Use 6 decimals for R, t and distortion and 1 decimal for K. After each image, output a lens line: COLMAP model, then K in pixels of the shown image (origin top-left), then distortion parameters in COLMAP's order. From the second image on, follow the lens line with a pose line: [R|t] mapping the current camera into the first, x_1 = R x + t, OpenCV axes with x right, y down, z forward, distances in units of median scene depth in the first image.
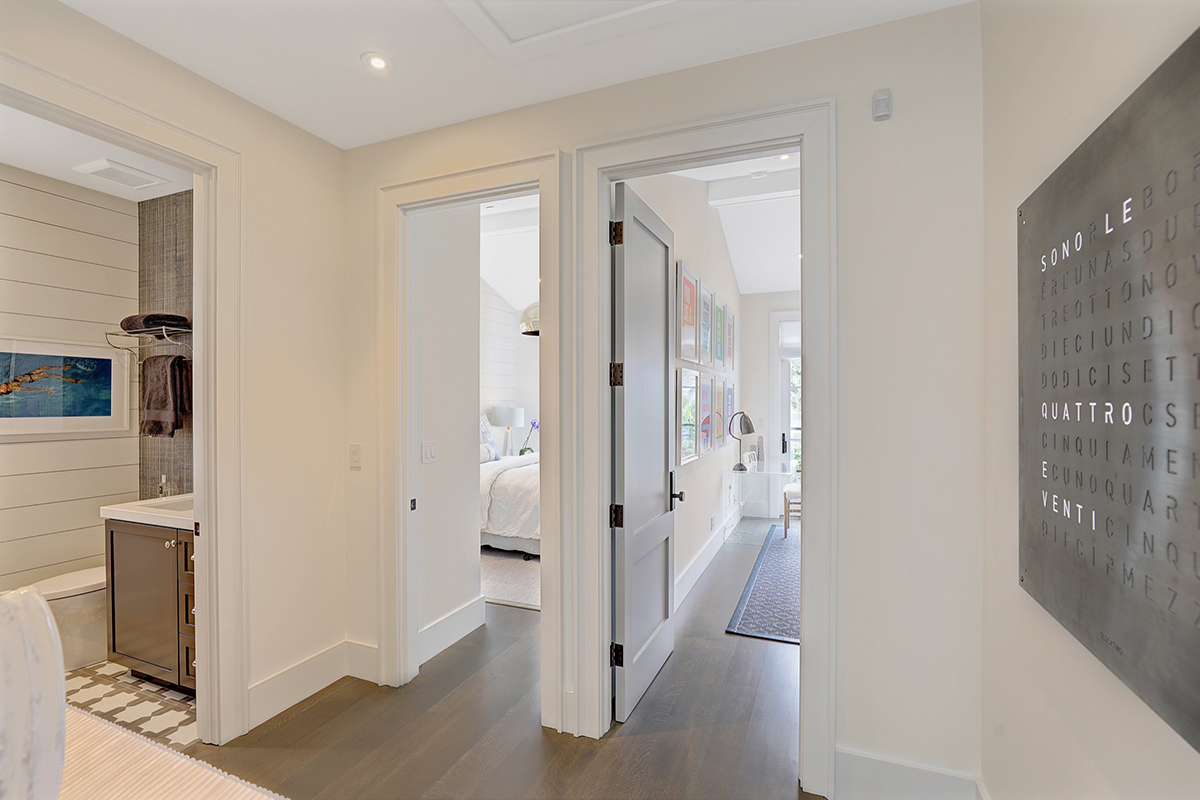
lens RADIAL K [[546.4, 0, 600.9], [0, 546.4, 402.6], [0, 0, 1]] dist [-0.035413, 0.012654]
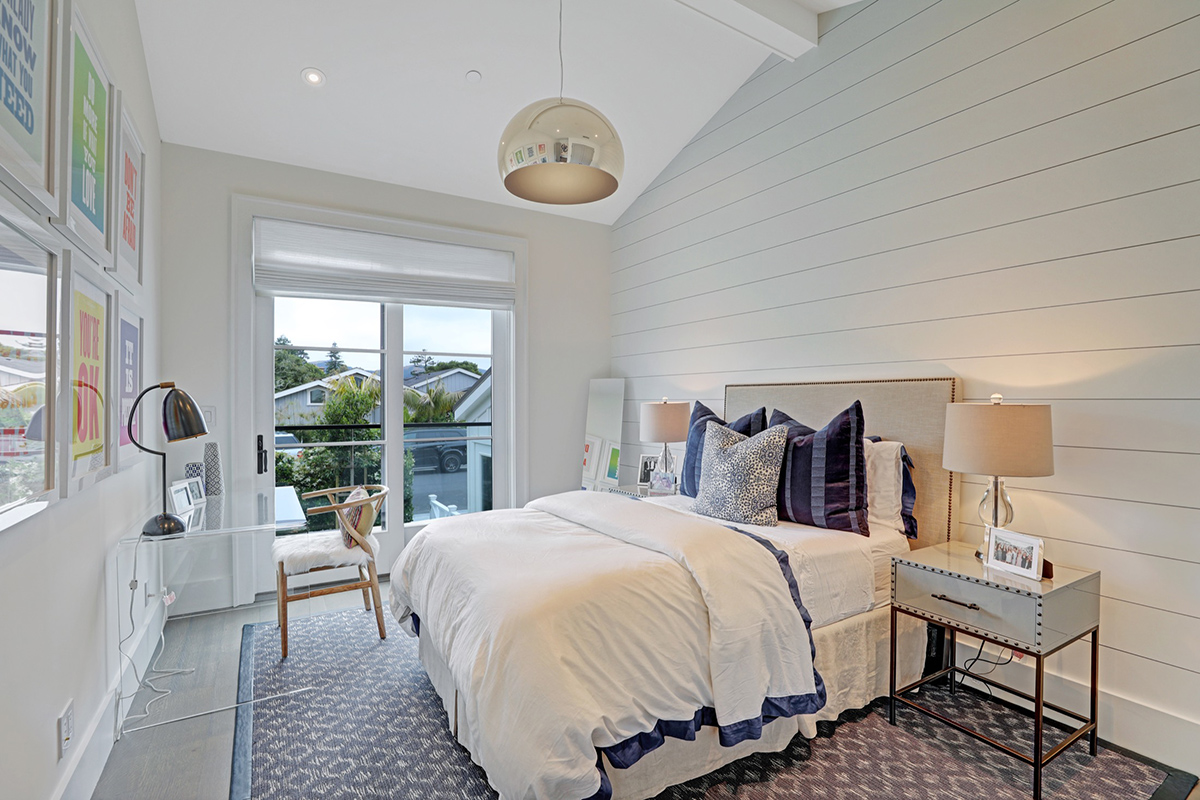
lens RADIAL K [[557.4, 0, 595.7], [0, 557.4, 400.9], [0, 0, 1]] dist [-0.040568, 0.013069]
pose [[0.594545, -0.003481, 0.804055, 0.121290], [0.008385, 0.999963, -0.001870, 0.031857], [-0.804019, 0.007854, 0.594552, 0.500038]]
